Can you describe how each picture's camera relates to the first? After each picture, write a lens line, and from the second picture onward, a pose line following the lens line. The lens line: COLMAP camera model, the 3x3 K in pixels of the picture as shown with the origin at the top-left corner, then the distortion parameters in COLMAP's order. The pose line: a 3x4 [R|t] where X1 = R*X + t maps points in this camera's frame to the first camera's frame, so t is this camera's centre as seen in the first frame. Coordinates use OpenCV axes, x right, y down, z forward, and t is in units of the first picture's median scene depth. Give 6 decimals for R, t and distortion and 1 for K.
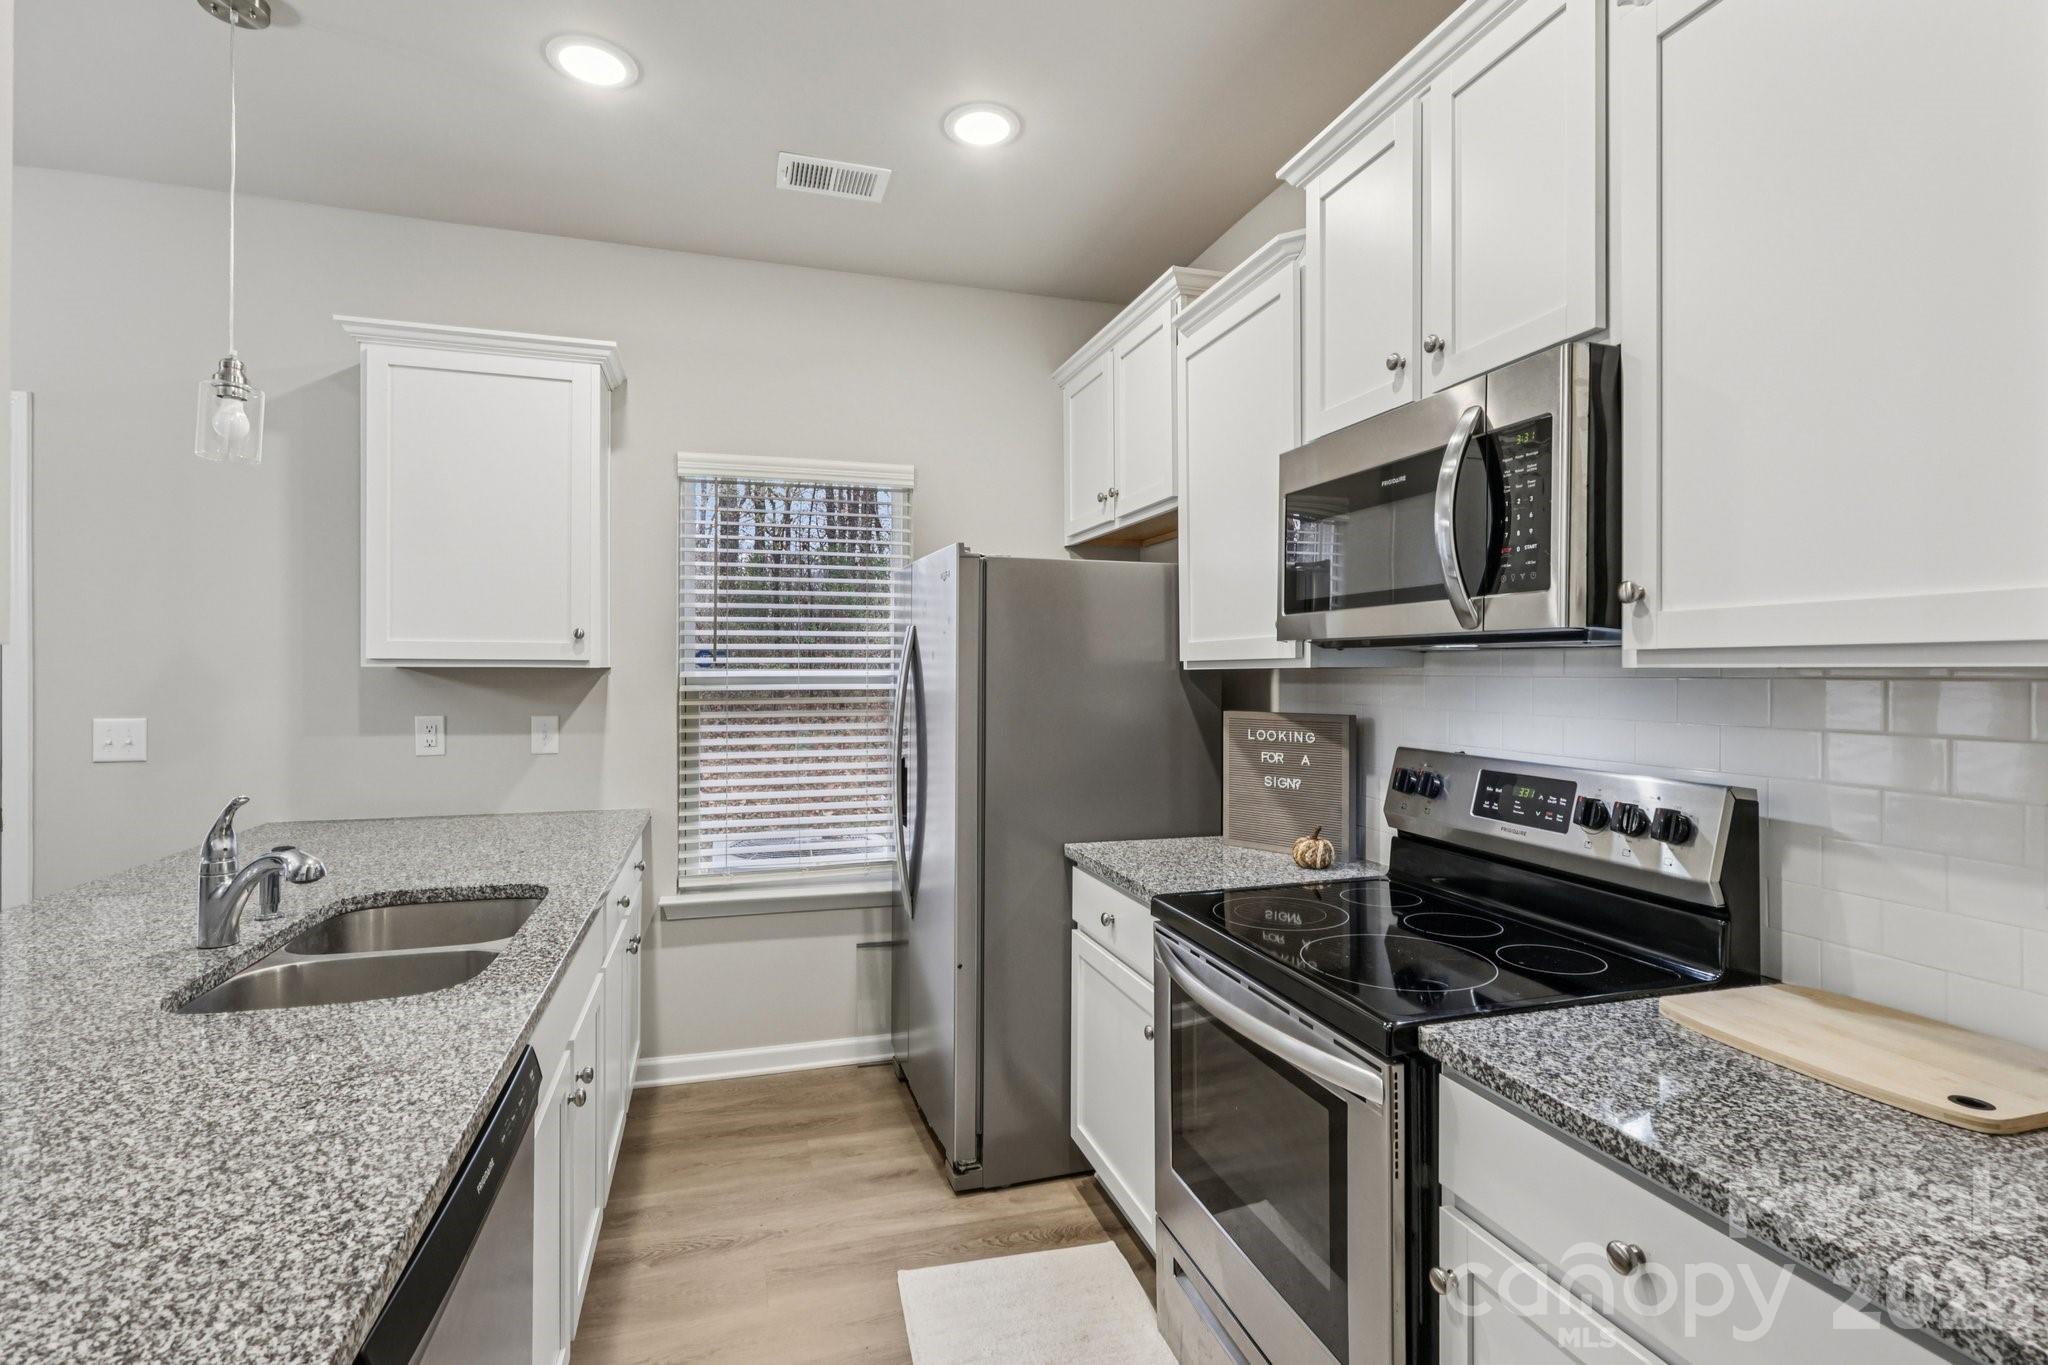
lens RADIAL K [[965.0, 0, 1023.7], [0, 965.0, 669.1], [0, 0, 1]] dist [-0.002079, 0.000412]
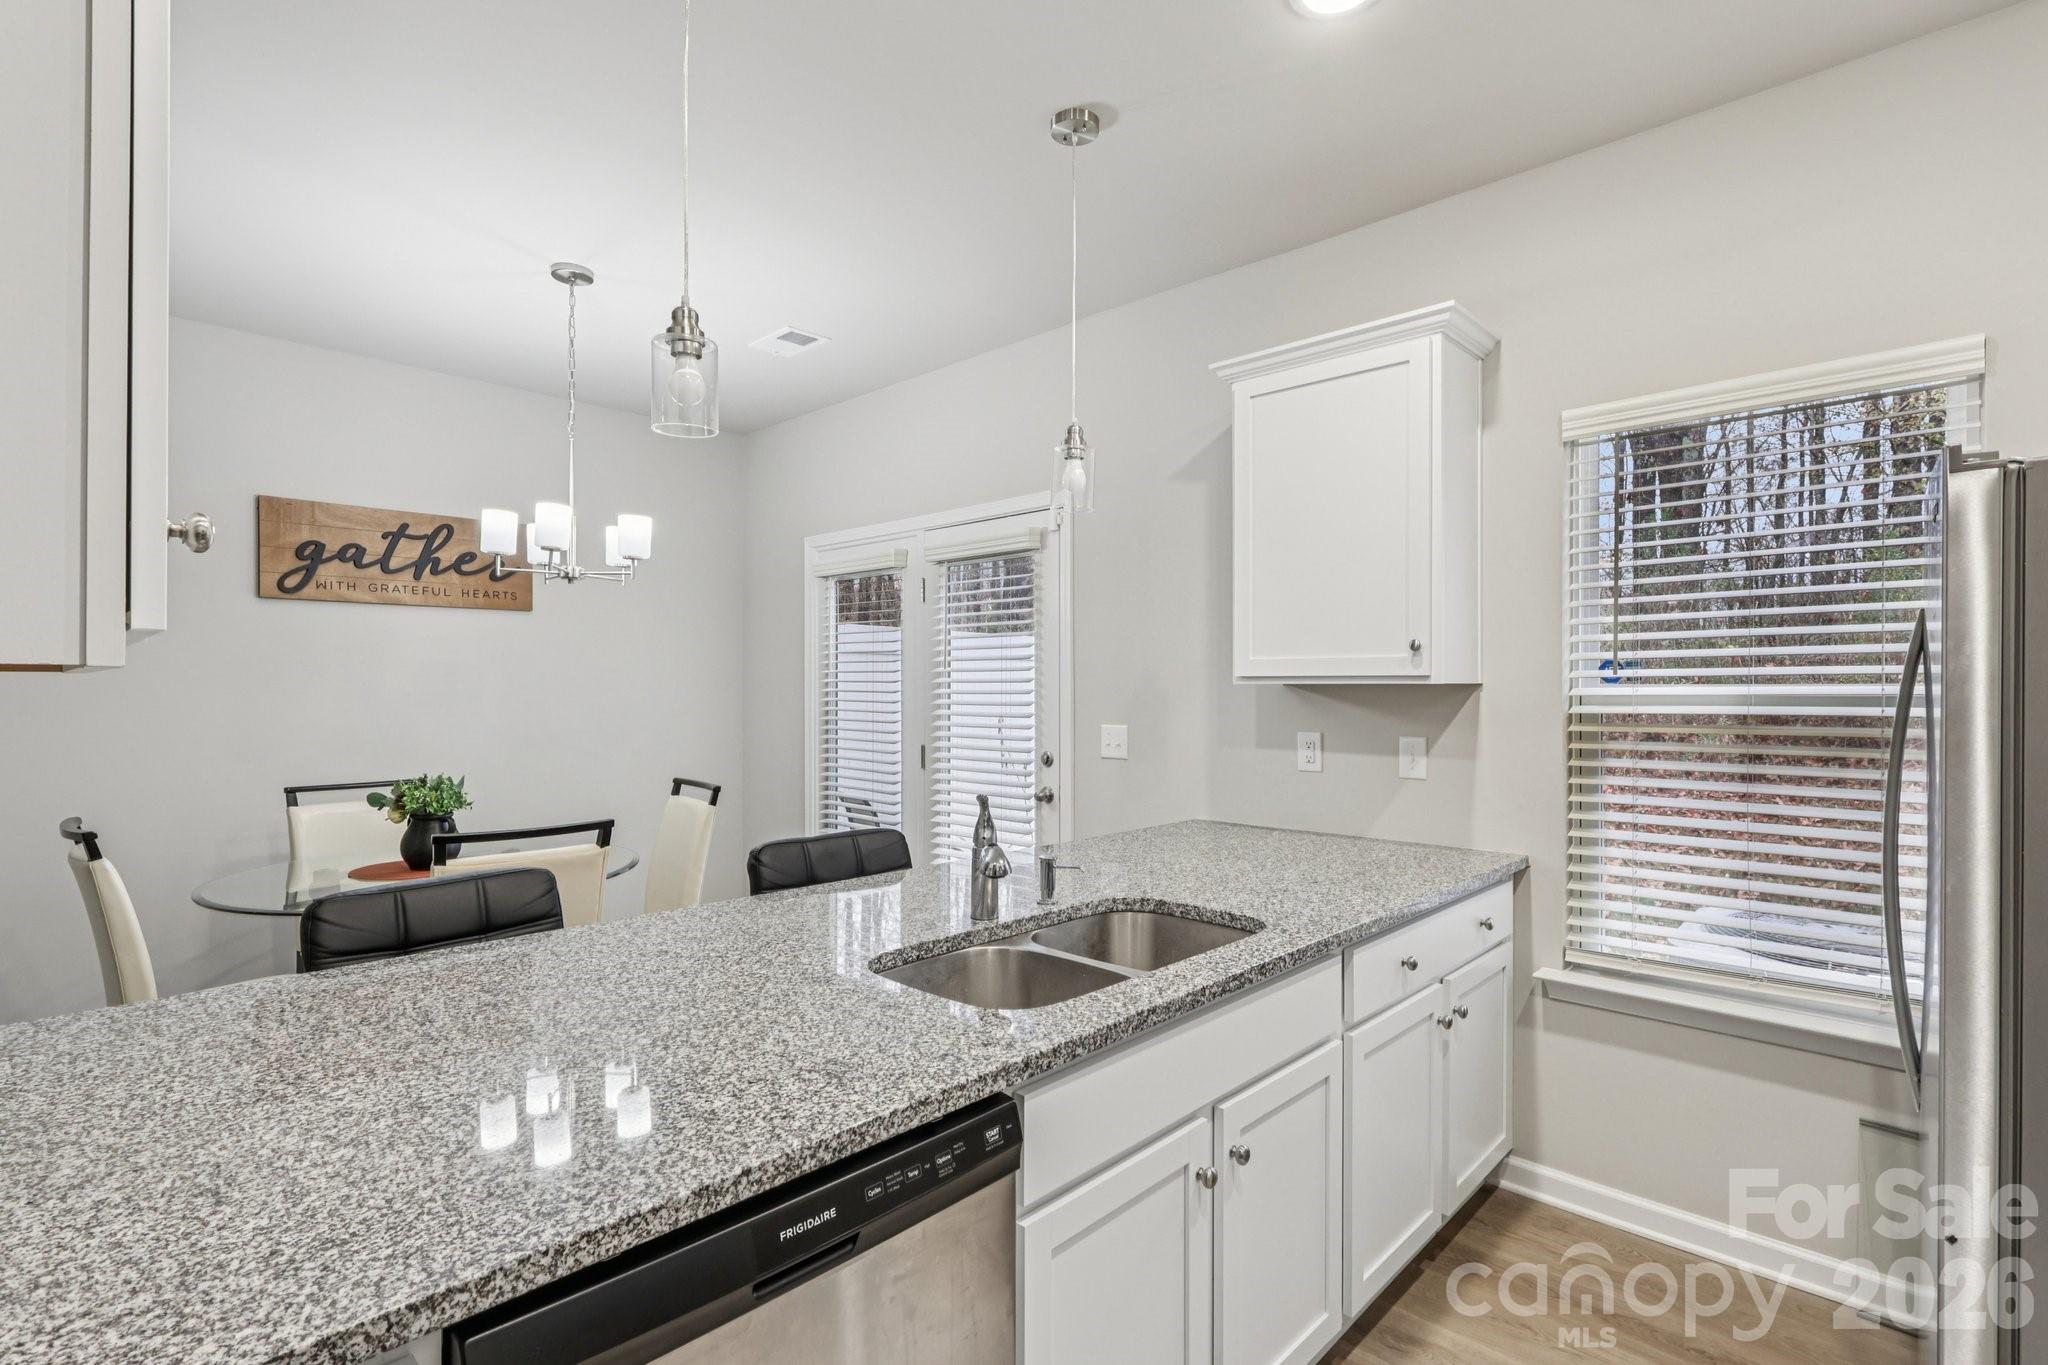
lens RADIAL K [[962.6, 0, 1030.7], [0, 962.6, 687.8], [0, 0, 1]] dist [-0.002599, 0.000347]
pose [[0.491749, -0.002018, -0.870735, 0.149871], [0.002775, 0.999996, -0.000751, 0.001895], [0.870733, -0.002047, 0.491752, 0.299994]]
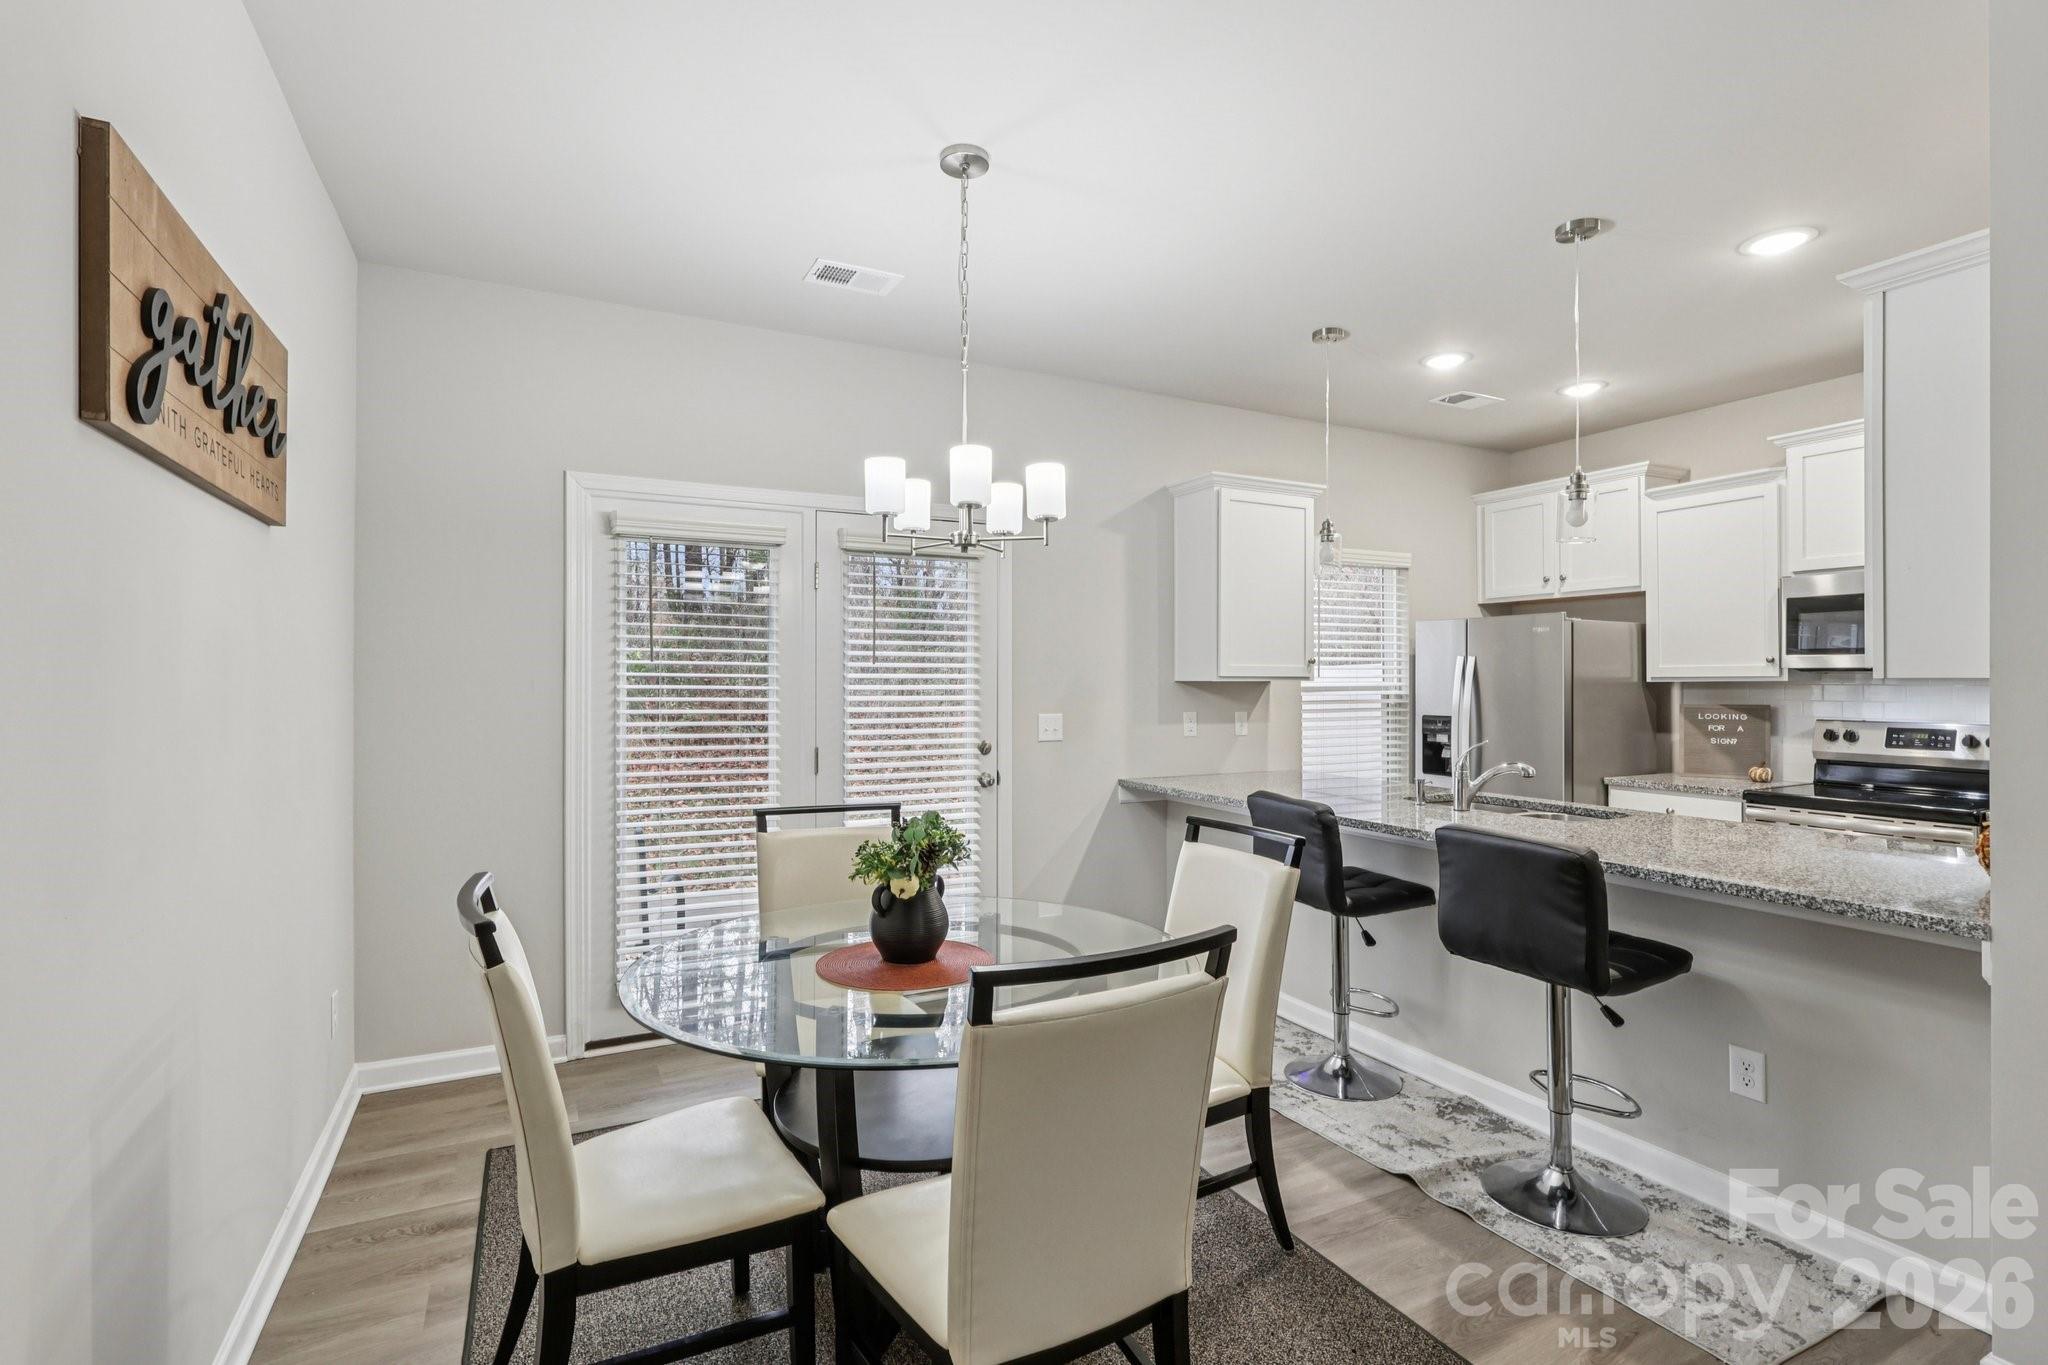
lens RADIAL K [[958.5, 0, 1024.8], [0, 958.5, 677.7], [0, 0, 1]] dist [-0.002808, 0.000465]
pose [[0.985296, -0.001804, 0.170849, -1.408592], [0.002123, 0.999996, -0.001683, -0.006988], [-0.170846, 0.002021, 0.985296, -0.622822]]
